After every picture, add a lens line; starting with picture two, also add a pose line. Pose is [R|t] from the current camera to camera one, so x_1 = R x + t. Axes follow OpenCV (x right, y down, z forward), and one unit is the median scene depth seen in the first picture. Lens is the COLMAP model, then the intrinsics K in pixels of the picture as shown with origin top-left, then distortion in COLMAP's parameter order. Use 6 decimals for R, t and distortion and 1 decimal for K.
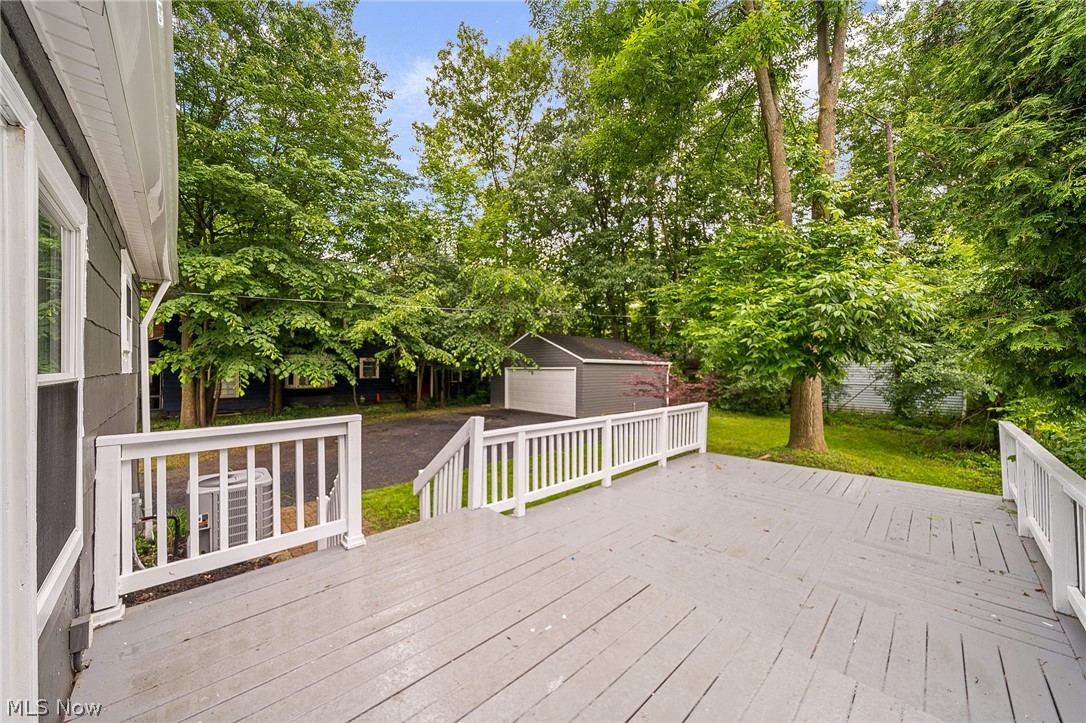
lens RADIAL K [[380.2, 0, 544.7], [0, 380.2, 368.8], [0, 0, 1]] dist [0.000265, 0.000010]
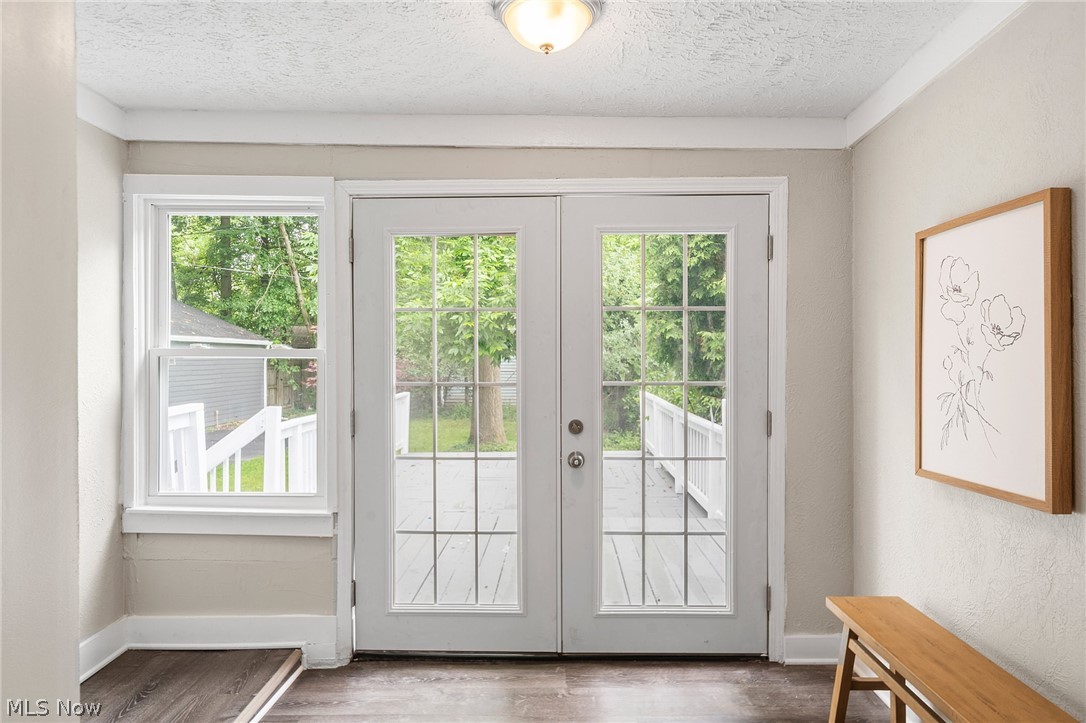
lens RADIAL K [[680.9, 0, 543.0], [0, 680.9, 361.5], [0, 0, 1]] dist [0.000055, 0.000020]
pose [[0.707727, -0.009598, 0.706421, -1.184062], [0.000847, 0.999919, 0.012737, 0.014611], [-0.706486, -0.008416, 0.707677, -0.699197]]
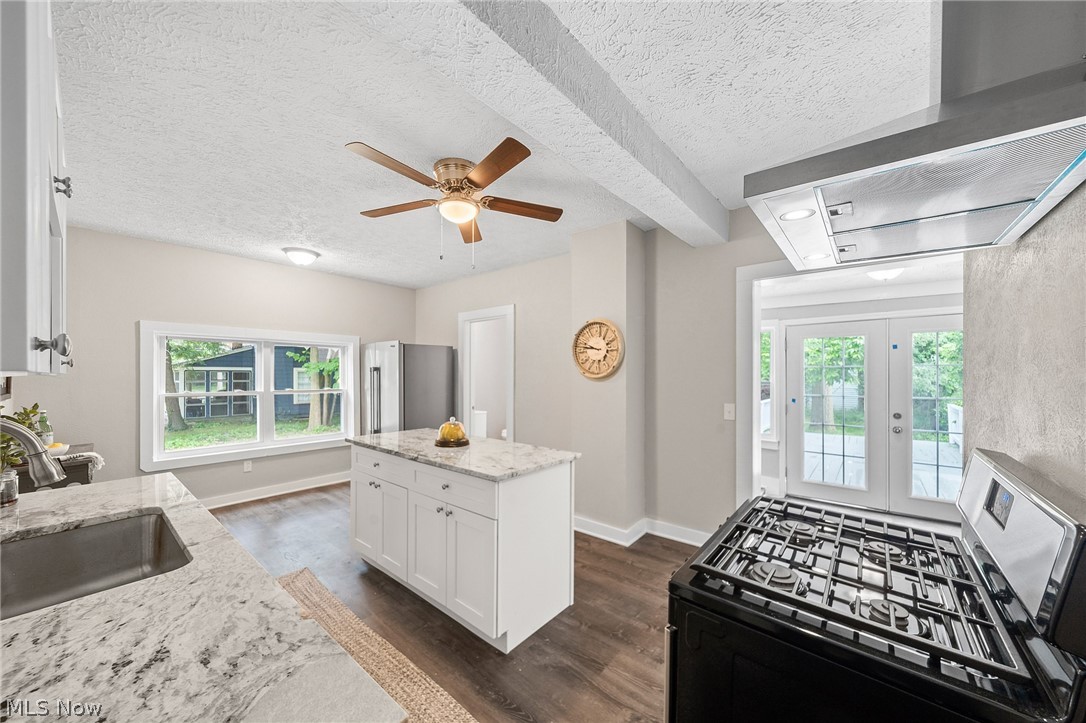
lens RADIAL K [[380.2, 0, 544.7], [0, 380.2, 368.8], [0, 0, 1]] dist [0.000265, 0.000010]
pose [[0.995176, 0.003453, 0.098049, -2.835069], [-0.002574, 0.999955, -0.009088, -0.104103], [-0.098076, 0.008791, 0.995140, -2.122520]]
